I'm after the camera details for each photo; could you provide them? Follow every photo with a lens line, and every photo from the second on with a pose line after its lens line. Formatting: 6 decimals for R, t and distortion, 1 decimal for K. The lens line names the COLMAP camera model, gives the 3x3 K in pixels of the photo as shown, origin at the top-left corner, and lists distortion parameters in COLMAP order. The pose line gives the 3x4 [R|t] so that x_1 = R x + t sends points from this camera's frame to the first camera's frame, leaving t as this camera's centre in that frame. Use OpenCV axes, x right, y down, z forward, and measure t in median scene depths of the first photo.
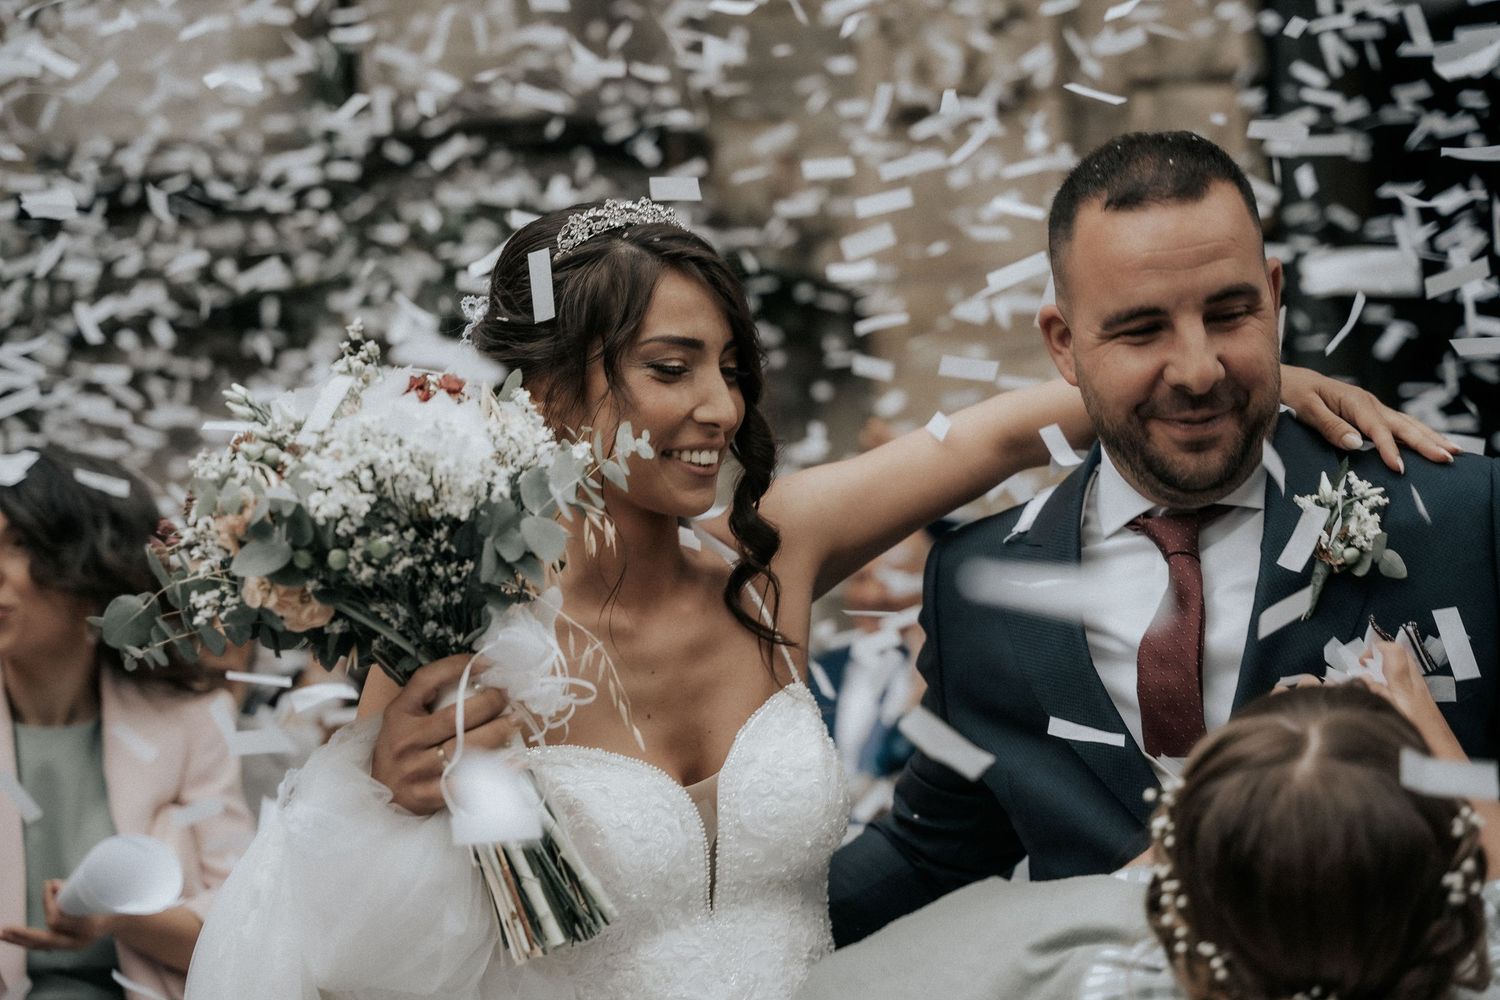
lens RADIAL K [[3012.6, 0, 754.9], [0, 3012.6, 496.9], [0, 0, 1]] dist [0.271713, 0.000000]
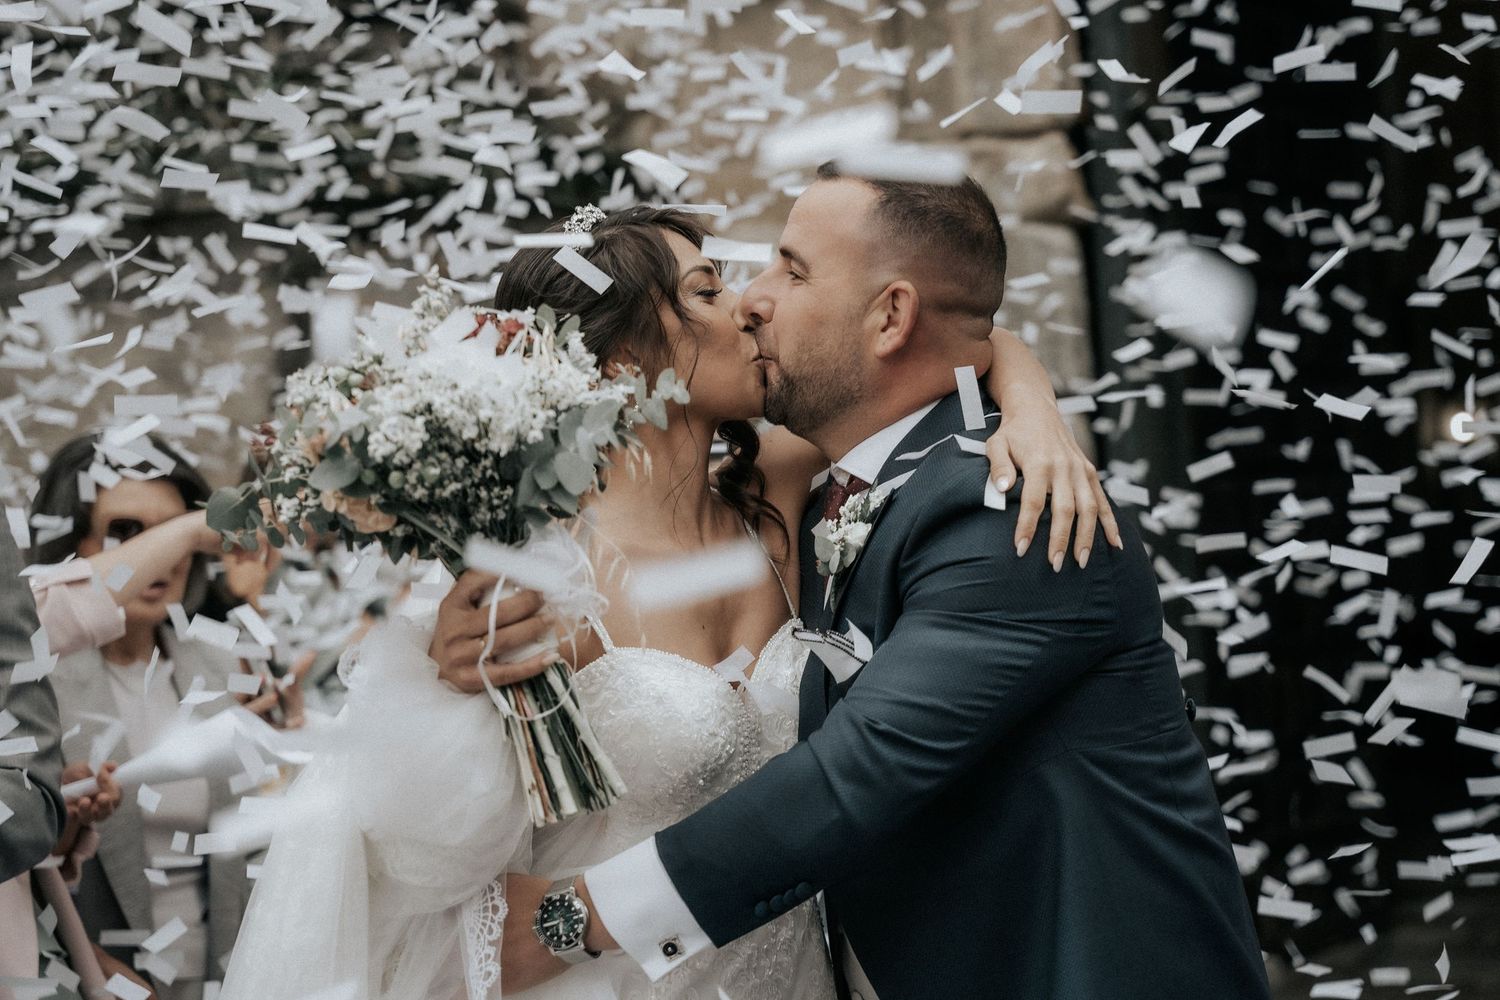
lens RADIAL K [[3012.6, 0, 746.1], [0, 3012.6, 503.0], [0, 0, 1]] dist [0.271713, 0.000000]
pose [[0.996463, 0.071797, -0.043669, 0.048817], [-0.069877, 0.996584, 0.044008, -0.030478], [0.046679, -0.040801, 0.998076, -0.171455]]
